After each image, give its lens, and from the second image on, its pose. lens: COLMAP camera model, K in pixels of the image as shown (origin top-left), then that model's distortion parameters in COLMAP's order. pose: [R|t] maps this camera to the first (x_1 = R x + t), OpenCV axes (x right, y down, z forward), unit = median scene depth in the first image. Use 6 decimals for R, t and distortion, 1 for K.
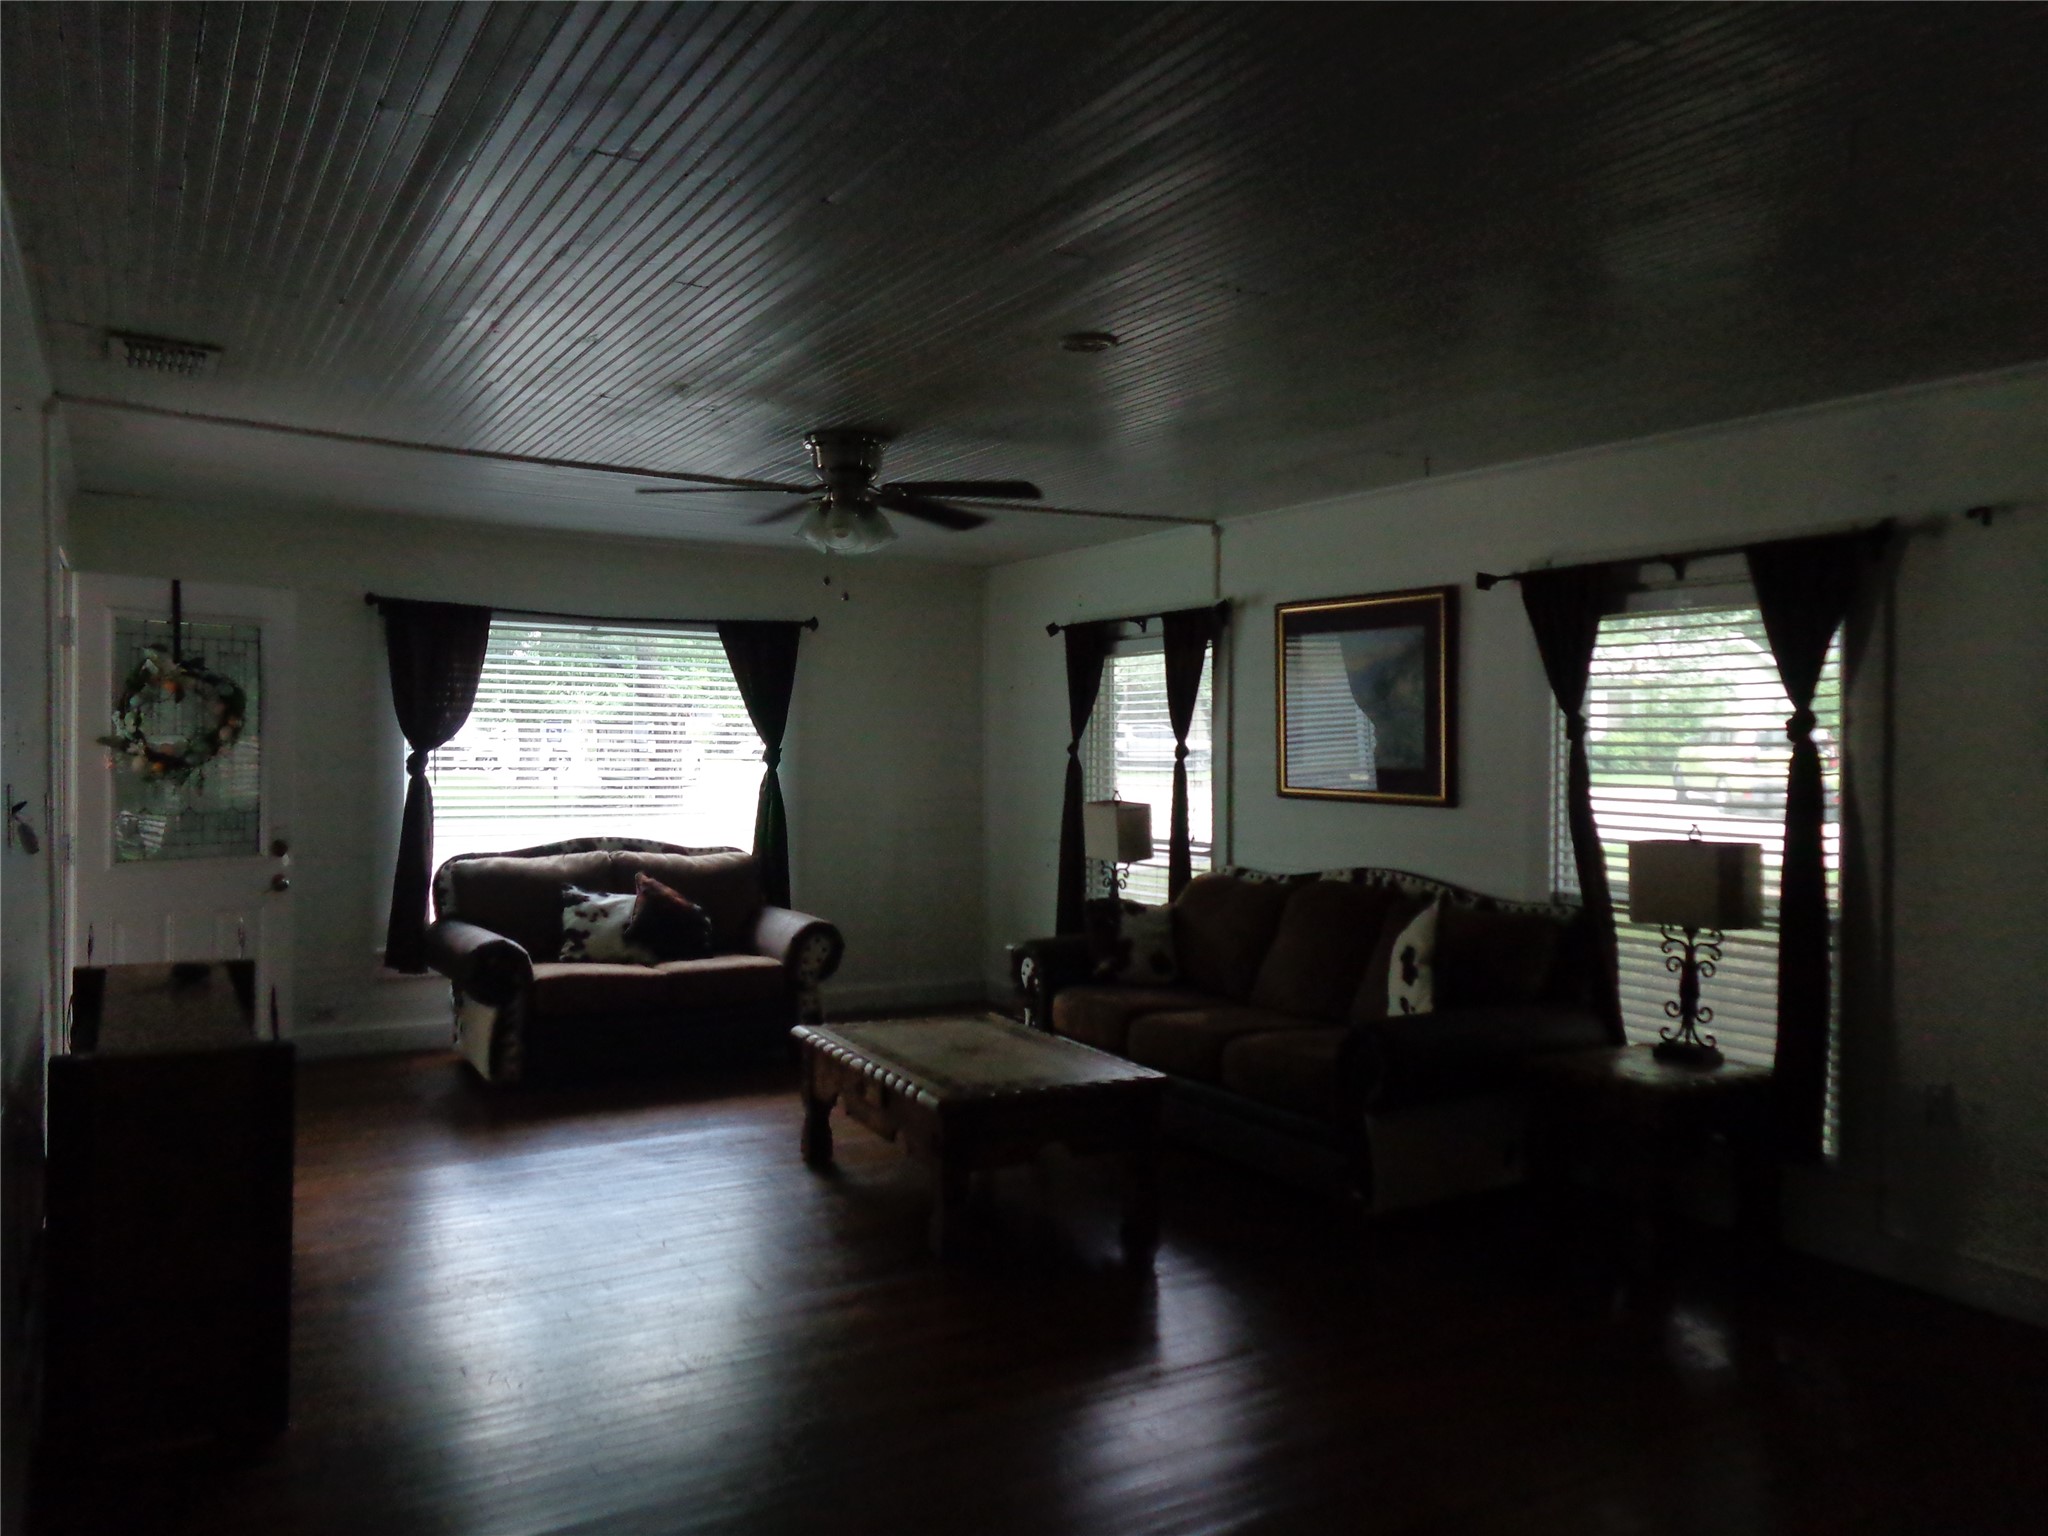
lens RADIAL K [[1540.6, 0, 1022.9], [0, 1540.6, 764.5], [0, 0, 1]] dist [0.009787, 0.009546]
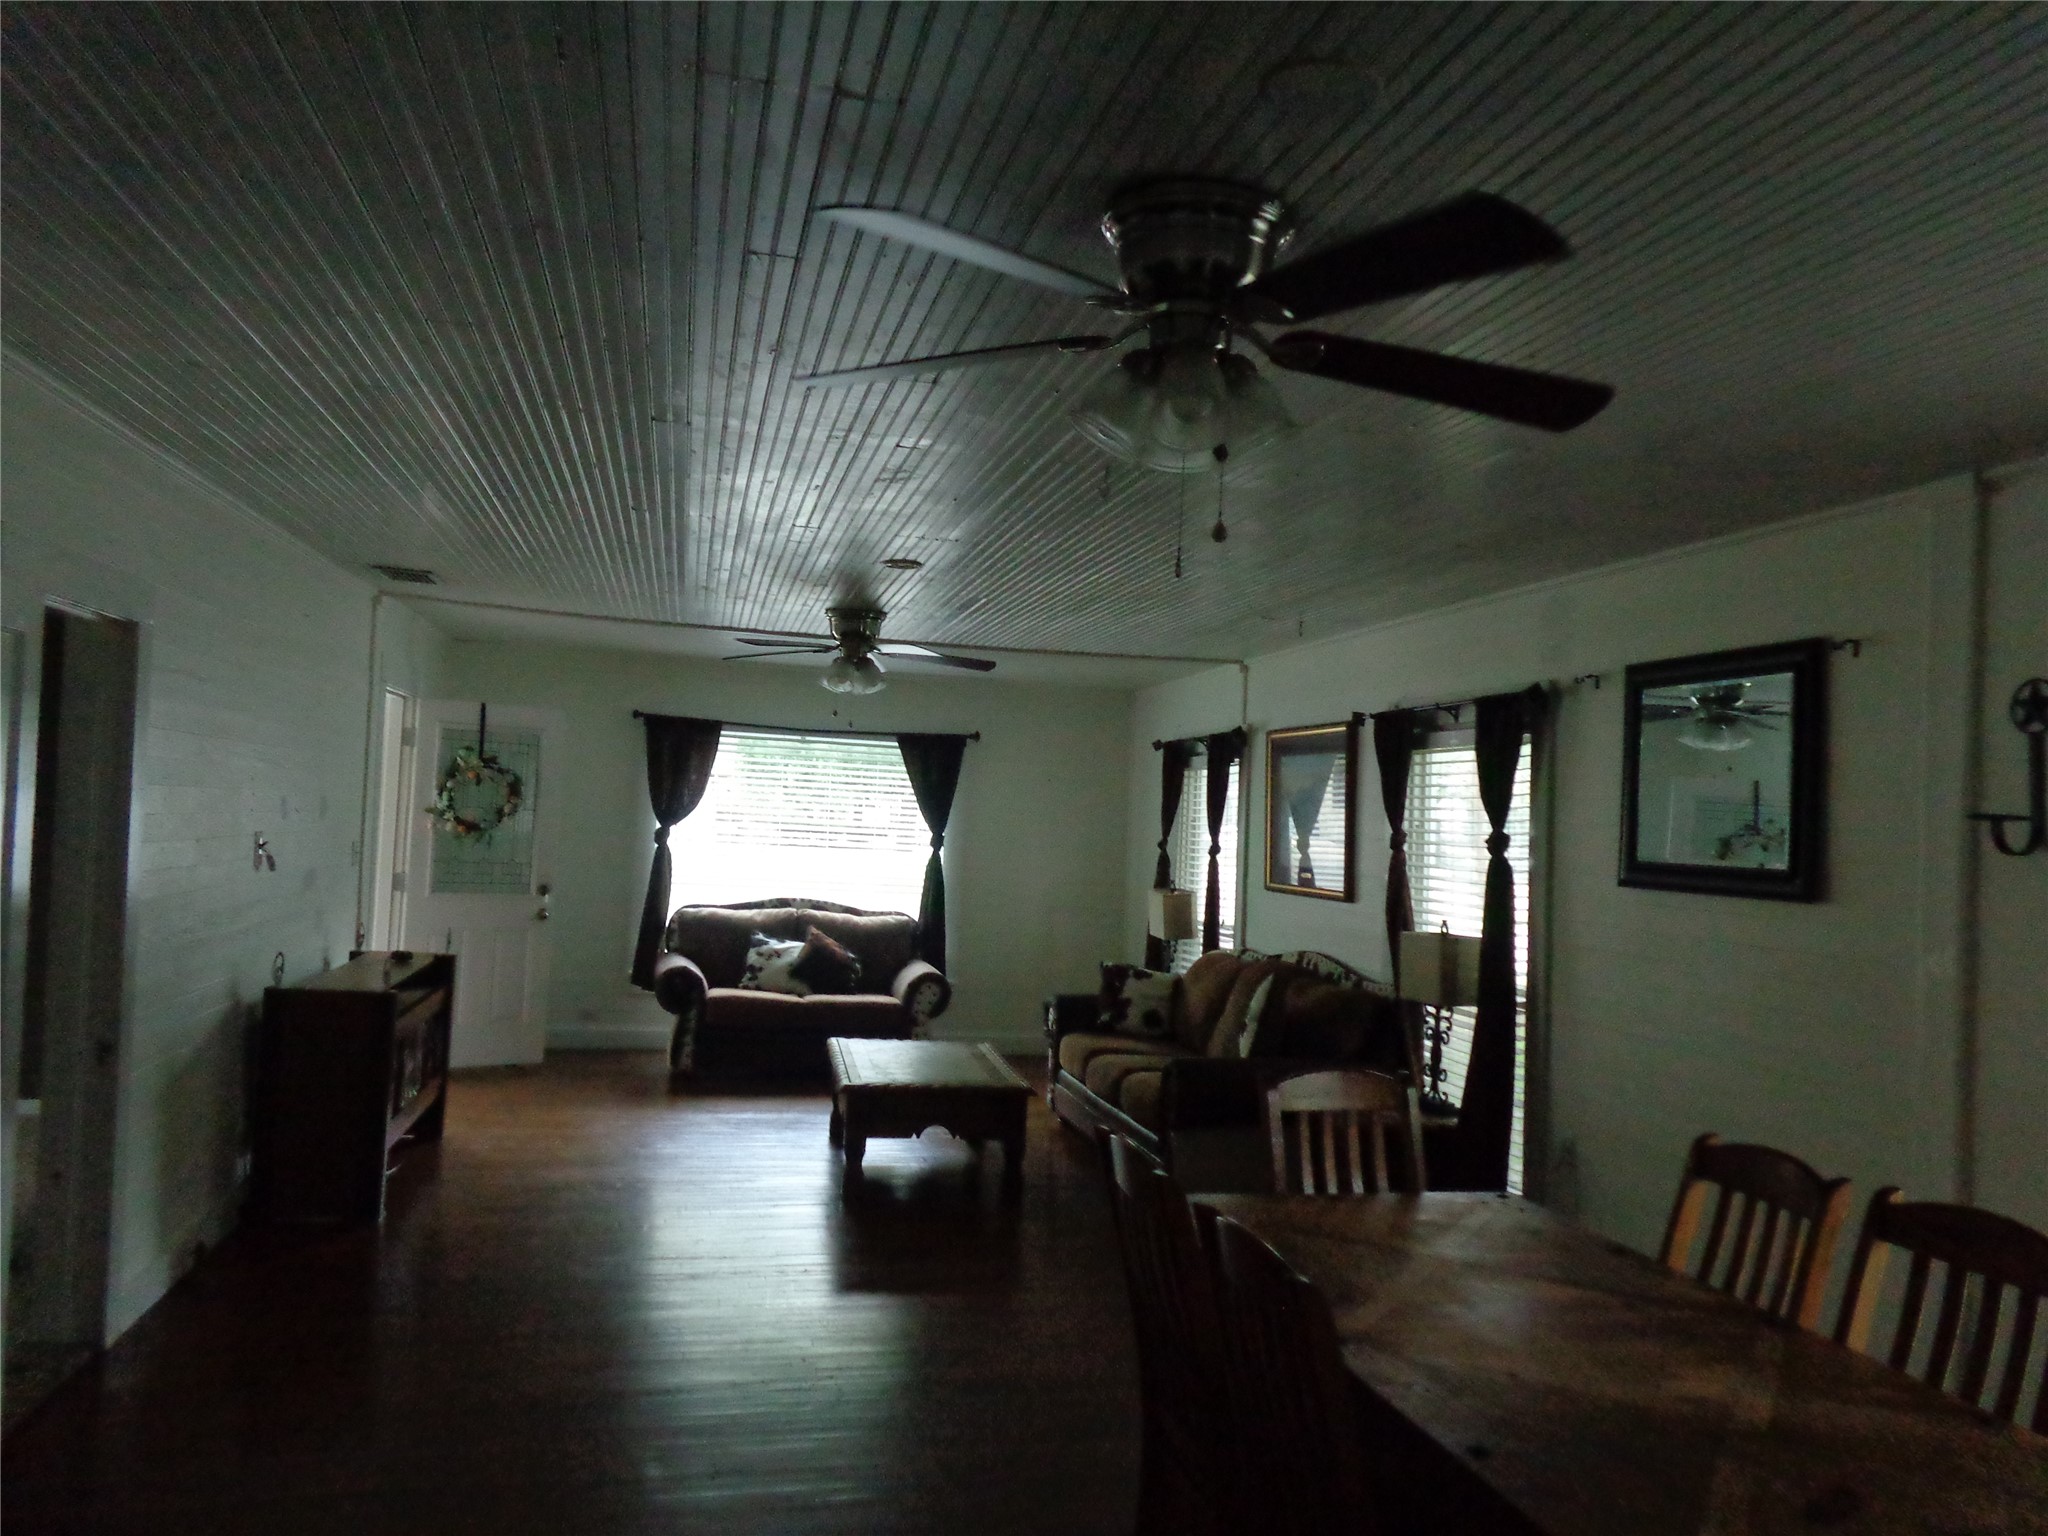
lens RADIAL K [[1540.6, 0, 1025.5], [0, 1540.6, 762.7], [0, 0, 1]] dist [0.009787, 0.009546]
pose [[0.951501, 0.024709, -0.306651, 0.335476], [-0.043814, 0.997493, -0.055573, -0.003007], [0.304509, 0.066314, 0.950198, -0.199432]]
